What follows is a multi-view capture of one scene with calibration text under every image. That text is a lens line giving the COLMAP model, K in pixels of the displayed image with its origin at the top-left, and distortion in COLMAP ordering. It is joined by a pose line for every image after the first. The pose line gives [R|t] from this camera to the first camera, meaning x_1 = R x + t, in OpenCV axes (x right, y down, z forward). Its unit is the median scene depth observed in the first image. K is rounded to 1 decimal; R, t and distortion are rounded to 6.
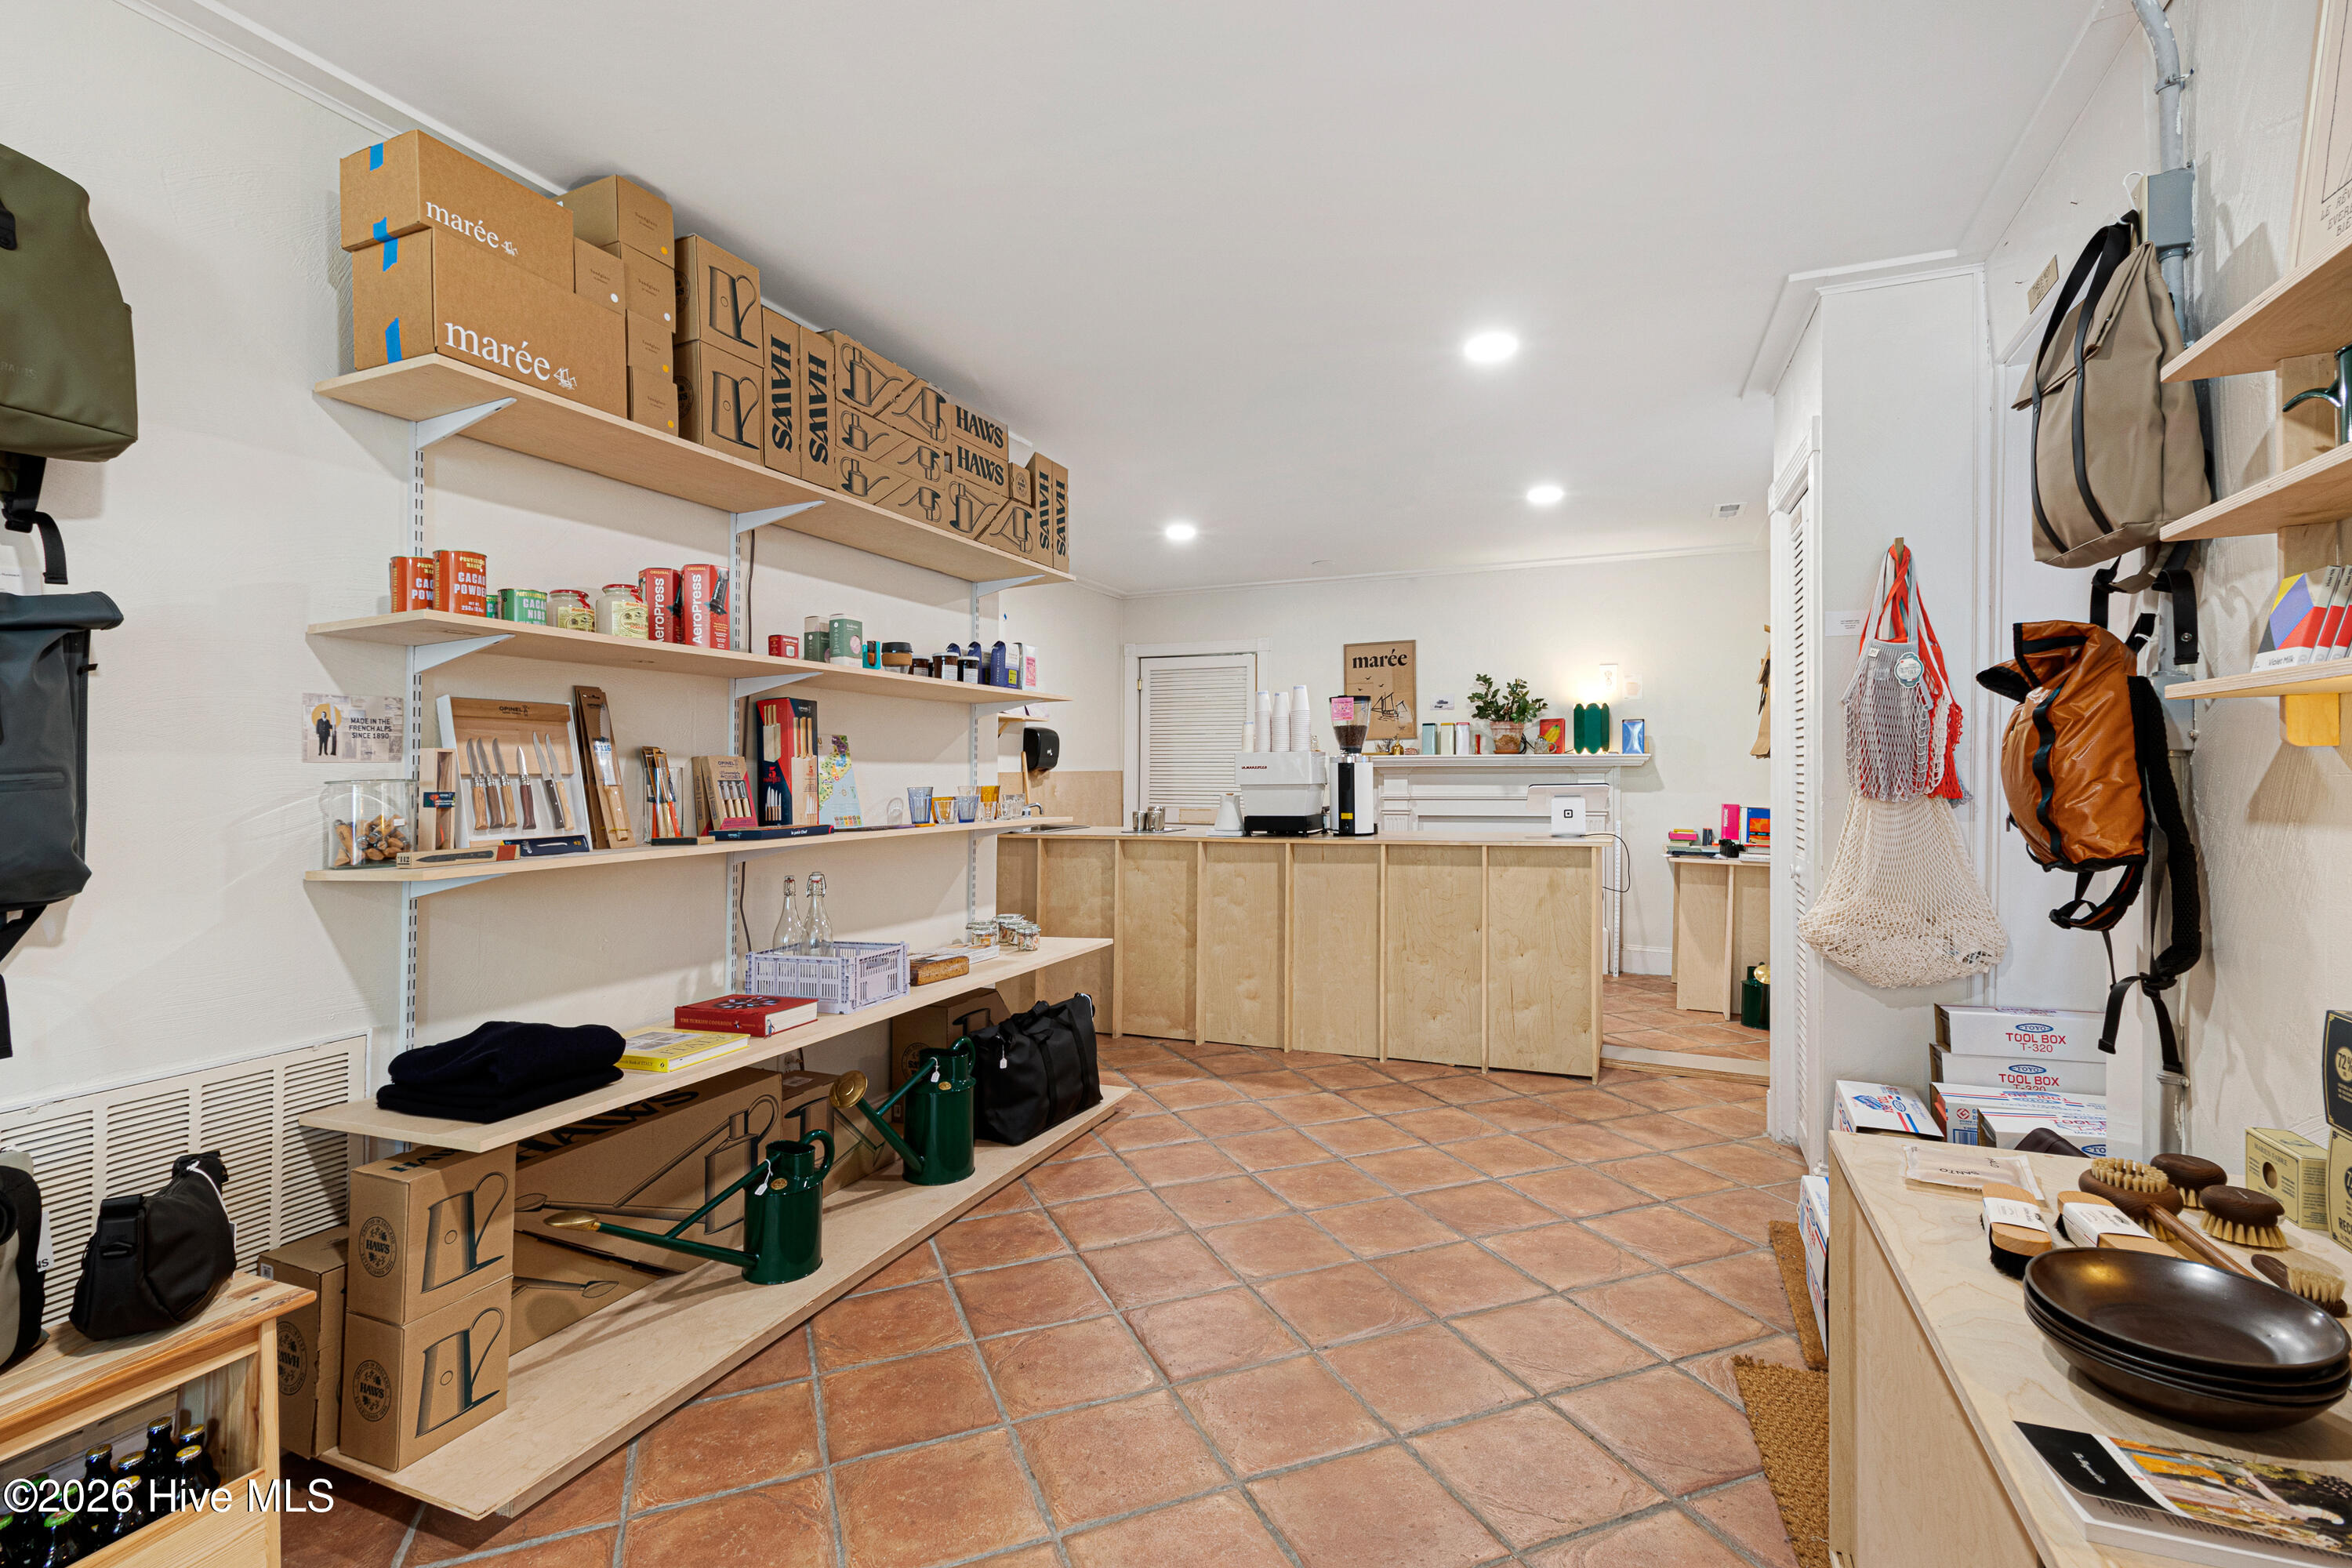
lens RADIAL K [[1087.7, 0, 1163.0], [0, 1087.7, 781.5], [0, 0, 1]] dist [0.000094, 0.000817]
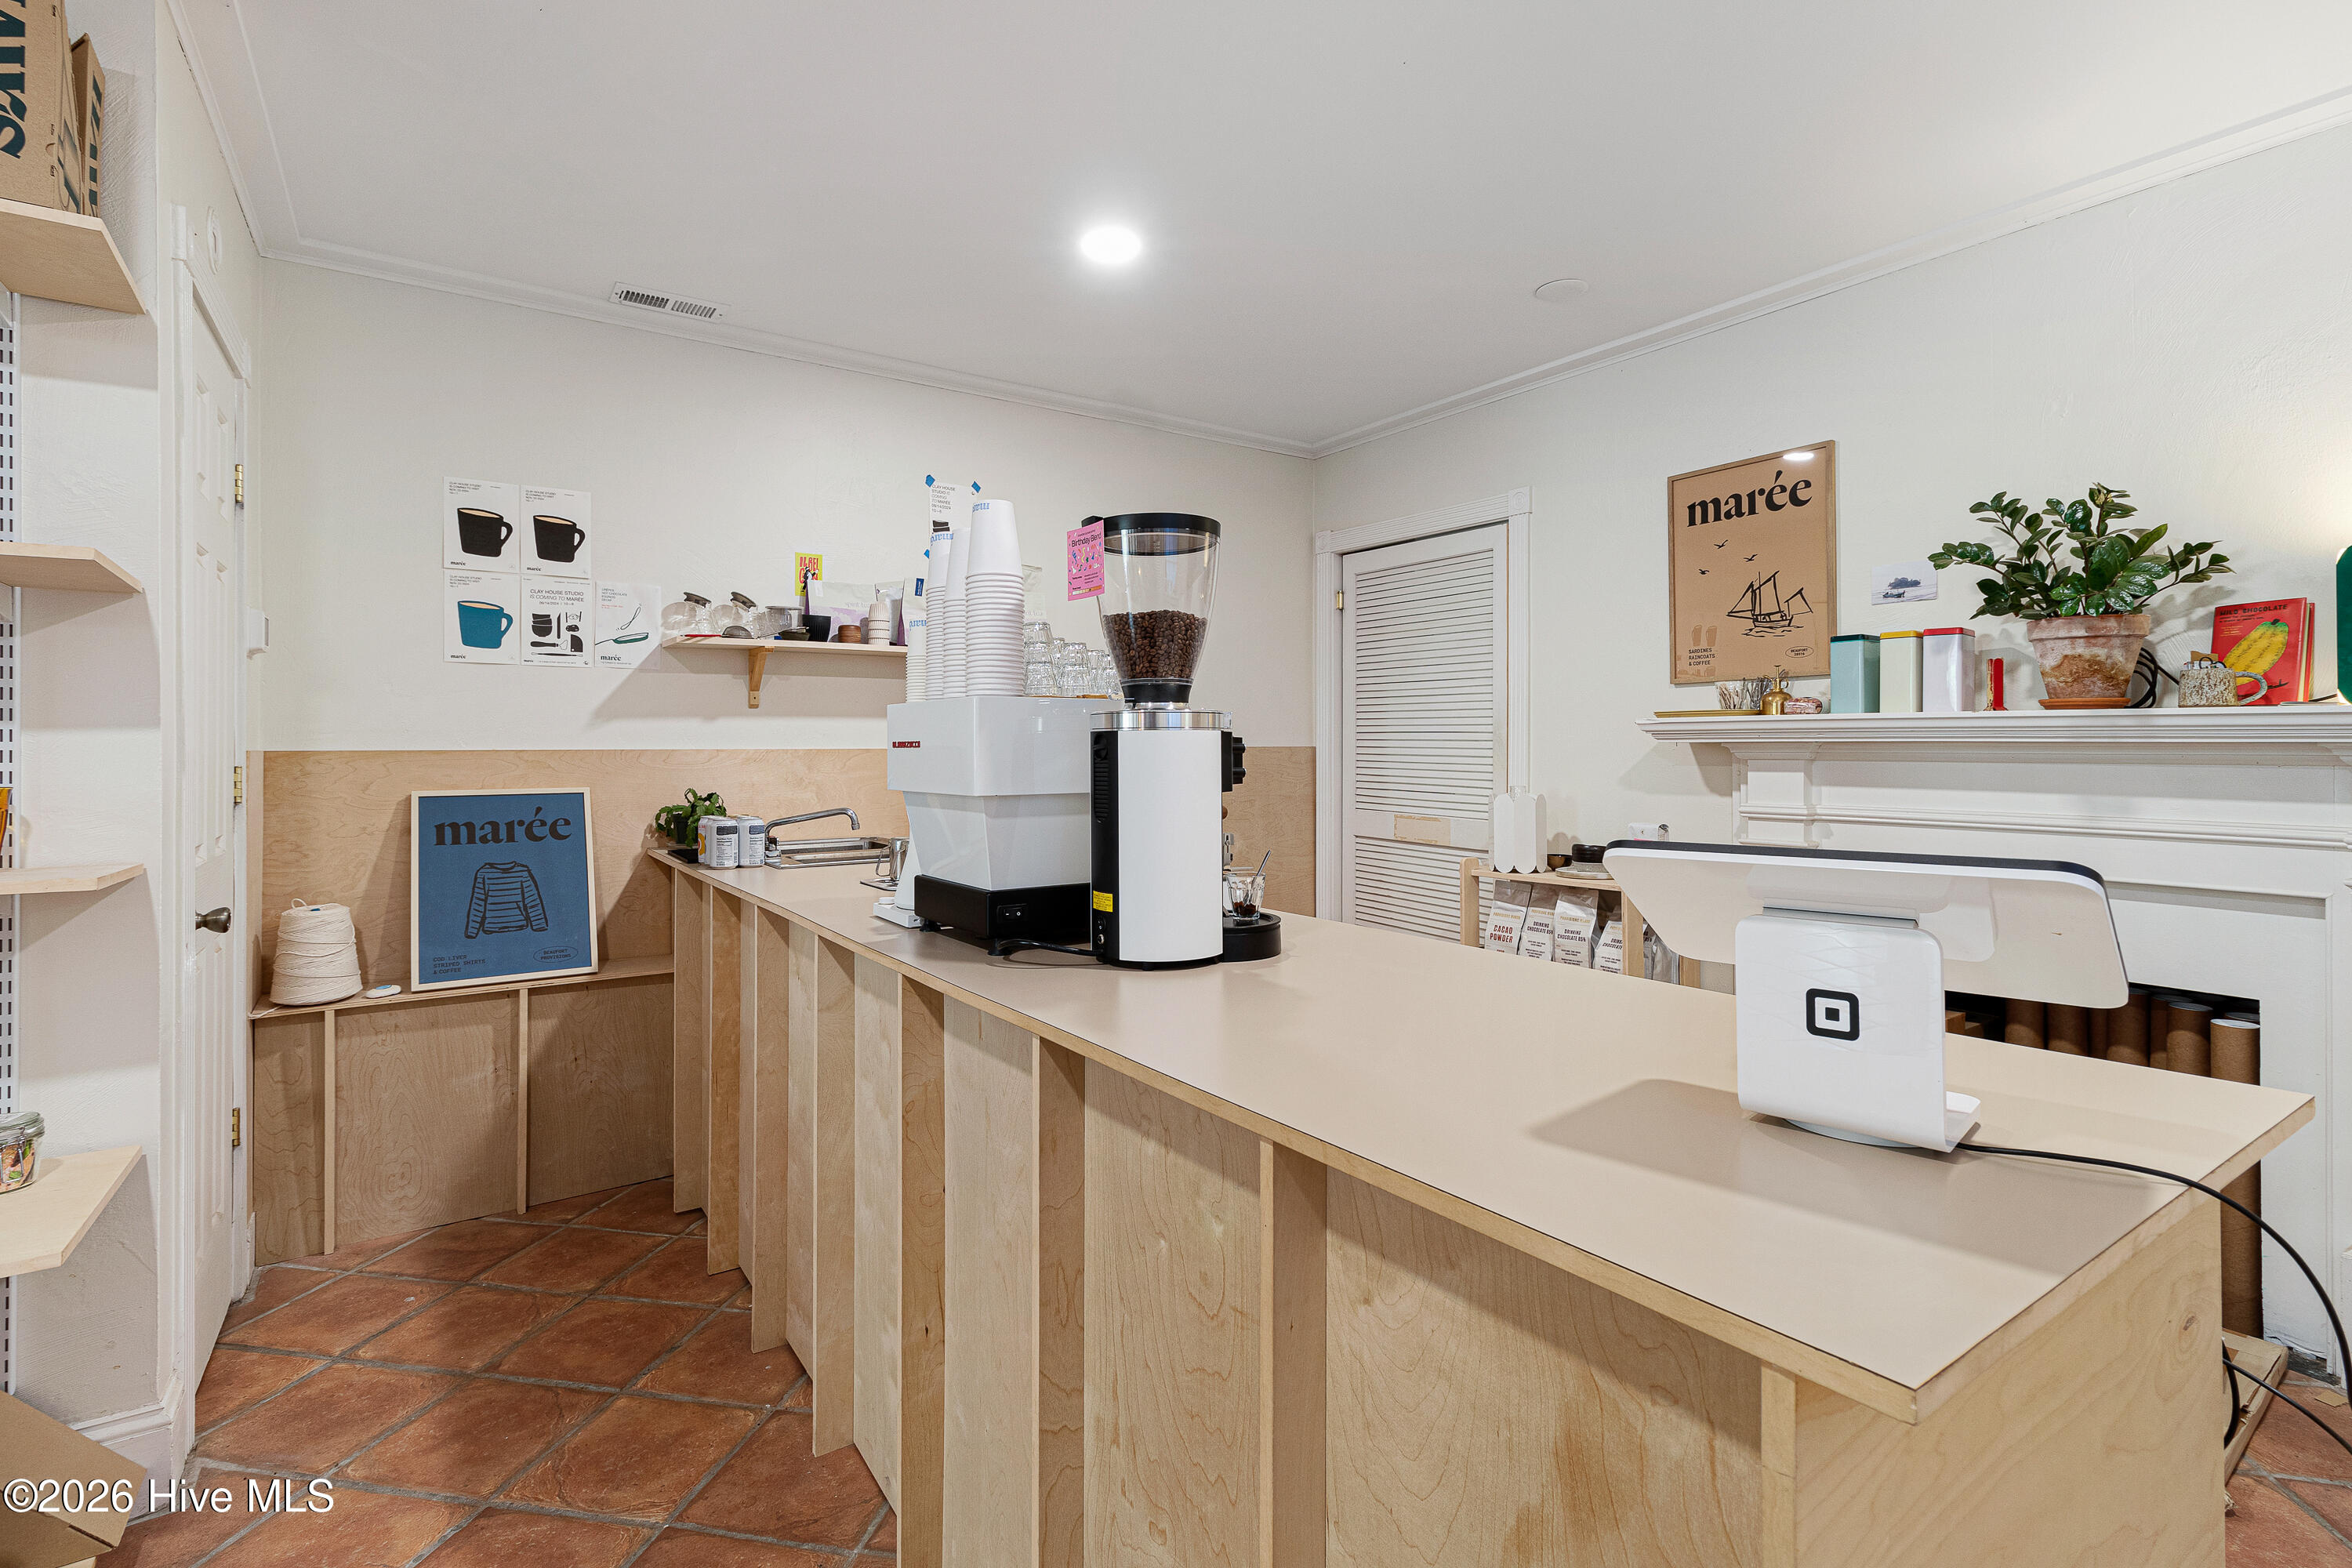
lens RADIAL K [[1087.7, 0, 1174.3], [0, 1087.7, 741.2], [0, 0, 1]] dist [0.000094, 0.000817]
pose [[0.844430, 0.003935, -0.535652, 0.356902], [-0.009907, 0.999917, -0.008272, -0.011888], [0.535574, 0.012292, 0.844399, 0.749595]]
